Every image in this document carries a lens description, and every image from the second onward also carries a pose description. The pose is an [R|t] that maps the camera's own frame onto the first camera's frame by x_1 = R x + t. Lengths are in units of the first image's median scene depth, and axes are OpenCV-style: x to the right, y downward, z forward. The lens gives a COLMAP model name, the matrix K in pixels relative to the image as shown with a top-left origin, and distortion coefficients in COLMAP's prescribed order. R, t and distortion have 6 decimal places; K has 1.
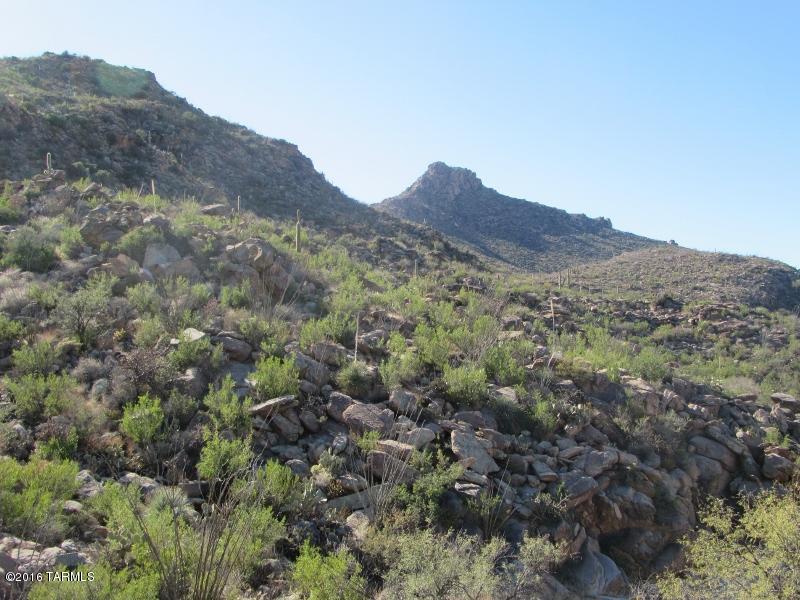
lens RADIAL K [[861.2, 0, 400.0], [0, 861.2, 300.0], [0, 0, 1]] dist [0.020951, 0.015080]
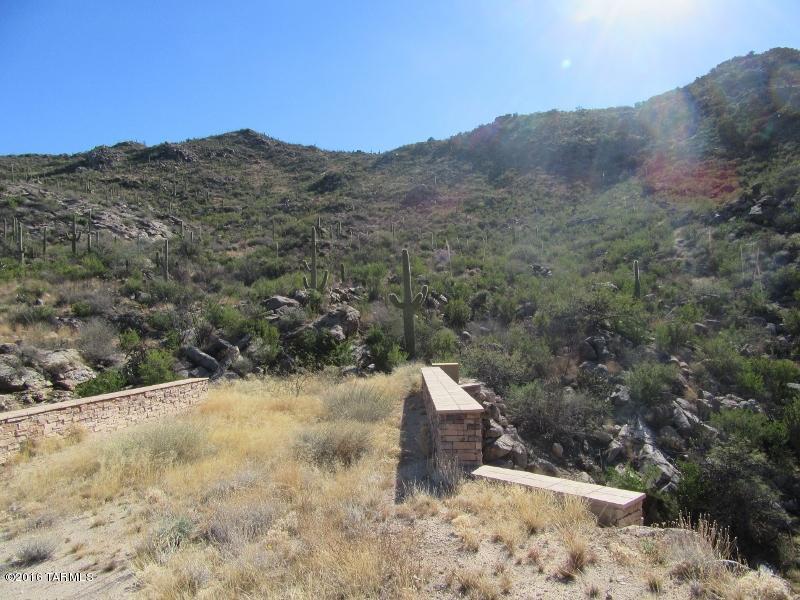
lens RADIAL K [[590.2, 0, 400.0], [0, 590.2, 300.0], [0, 0, 1]] dist [-0.002931, 0.000464]
pose [[0.427493, -0.012842, -0.903927, 0.198496], [0.095176, 0.994982, 0.030875, -0.024793], [0.898995, -0.099231, 0.426570, -0.106236]]
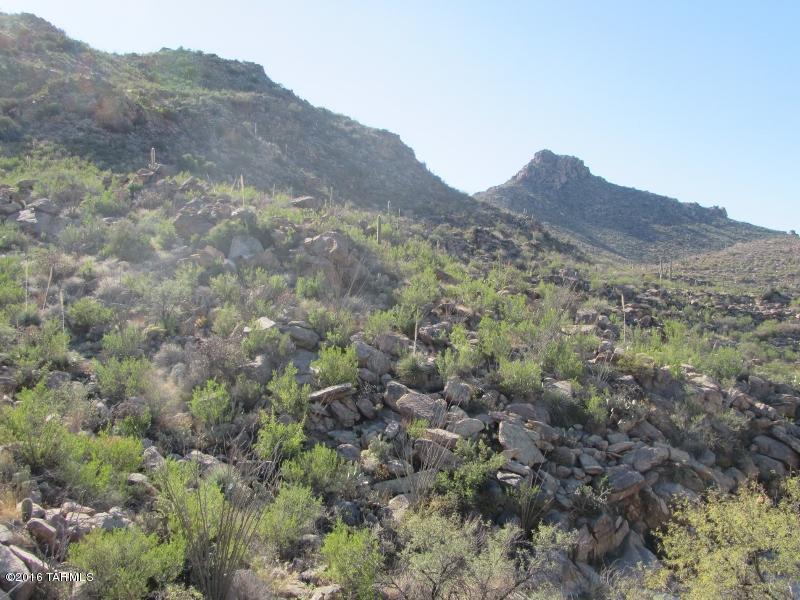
lens RADIAL K [[861.2, 0, 400.0], [0, 861.2, 300.0], [0, 0, 1]] dist [0.020951, 0.015080]
pose [[0.992468, 0.015469, -0.121523, 0.048333], [-0.013836, 0.999802, 0.014269, -0.005550], [0.121719, -0.012480, 0.992486, -0.028723]]
